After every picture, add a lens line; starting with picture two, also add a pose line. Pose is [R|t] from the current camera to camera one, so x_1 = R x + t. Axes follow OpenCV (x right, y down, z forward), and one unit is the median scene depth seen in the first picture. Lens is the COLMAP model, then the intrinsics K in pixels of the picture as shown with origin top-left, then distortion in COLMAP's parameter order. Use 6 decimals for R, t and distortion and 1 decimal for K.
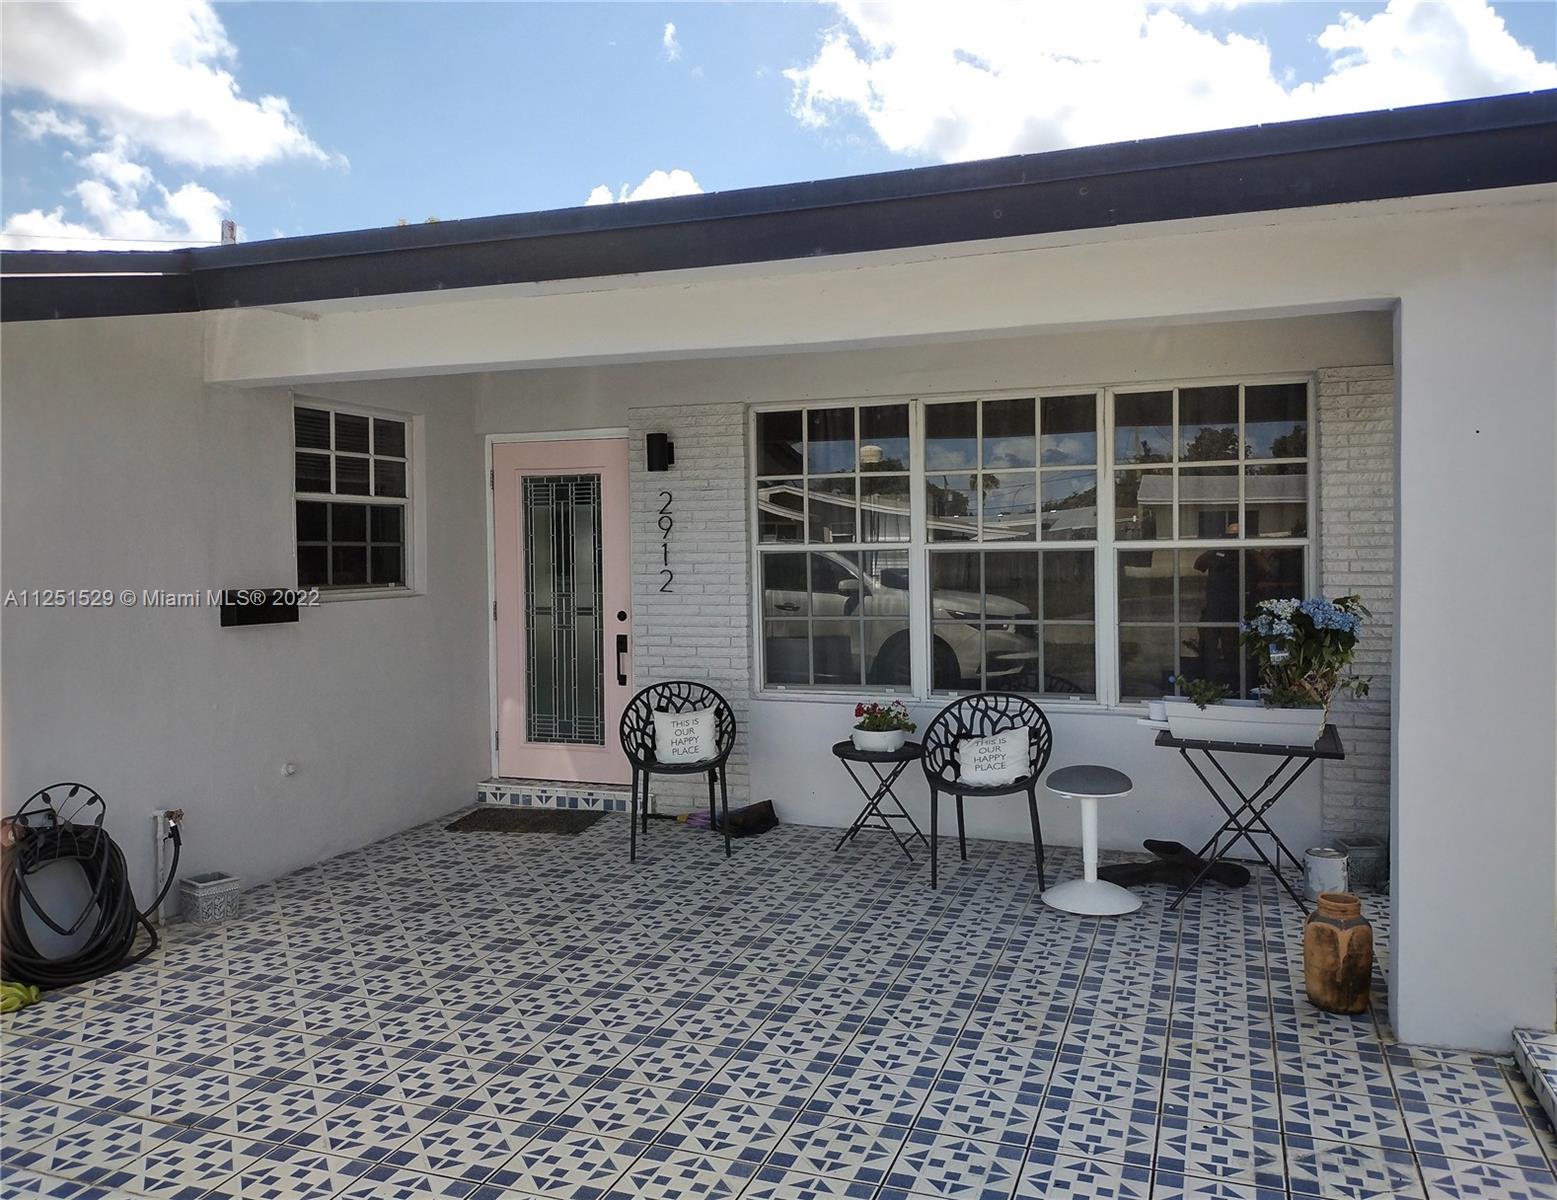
lens RADIAL K [[1230.3, 0, 786.2], [0, 1230.3, 576.0], [0, 0, 1]] dist [0.039232, -0.046759]
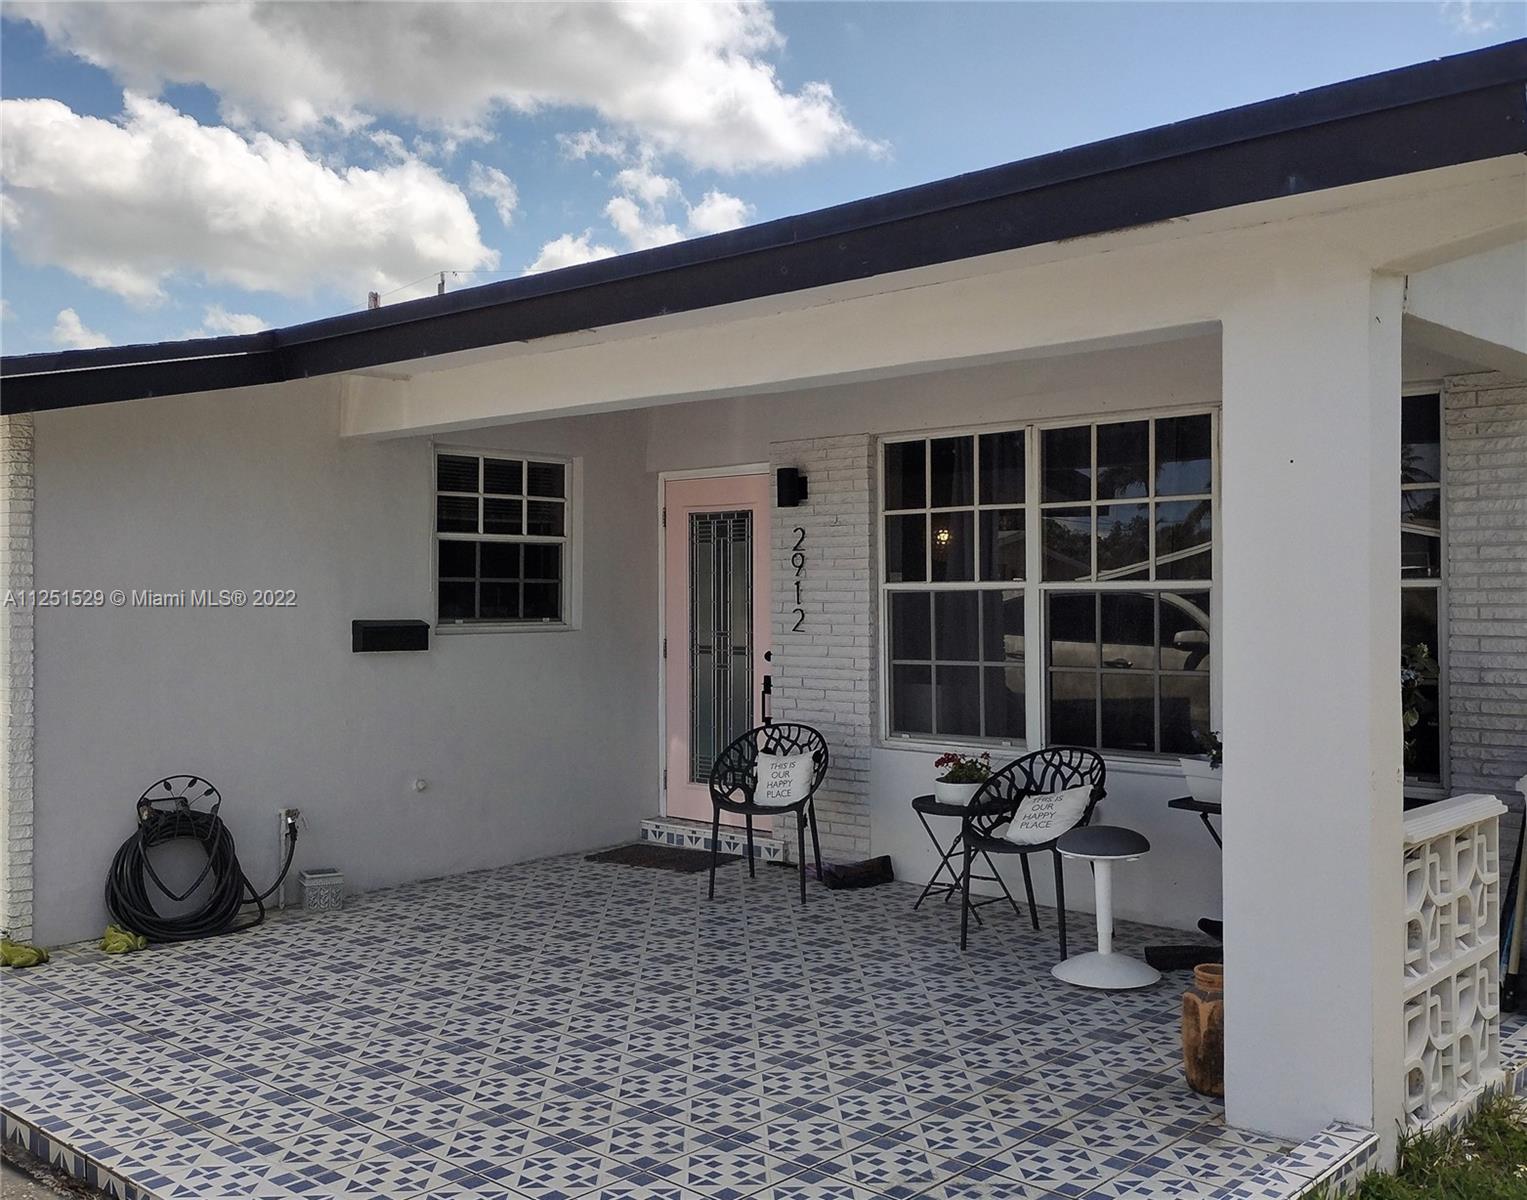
lens RADIAL K [[1495.5, 0, 763.2], [0, 1495.5, 590.5], [0, 0, 1]] dist [0.044060, 0.000000]
pose [[0.923649, 0.007811, -0.383159, 0.369109], [-0.016669, 0.999665, -0.019804, 0.004855], [0.382876, 0.024678, 0.923470, -0.107455]]
